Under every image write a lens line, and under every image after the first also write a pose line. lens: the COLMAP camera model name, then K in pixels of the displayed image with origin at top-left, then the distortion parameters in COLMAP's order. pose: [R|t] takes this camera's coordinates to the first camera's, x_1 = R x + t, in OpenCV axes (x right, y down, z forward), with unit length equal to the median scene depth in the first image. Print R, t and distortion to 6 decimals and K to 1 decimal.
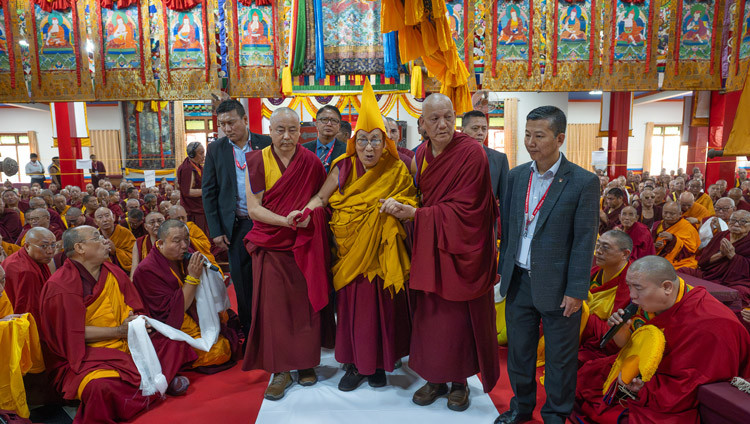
lens RADIAL K [[569.6, 0, 376.5], [0, 569.6, 212.2], [0, 0, 1]] dist [-0.037590, -0.003589]
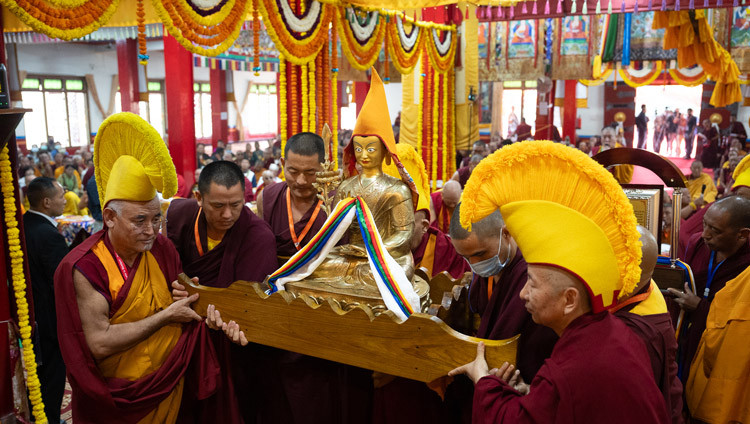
lens RADIAL K [[569.6, 0, 376.9], [0, 569.6, 212.4], [0, 0, 1]] dist [-0.037590, -0.003589]
pose [[0.864703, 0.107412, -0.490663, 0.070669], [-0.067754, 0.992882, 0.097950, 0.002536], [0.497692, -0.051454, 0.865826, -0.357411]]
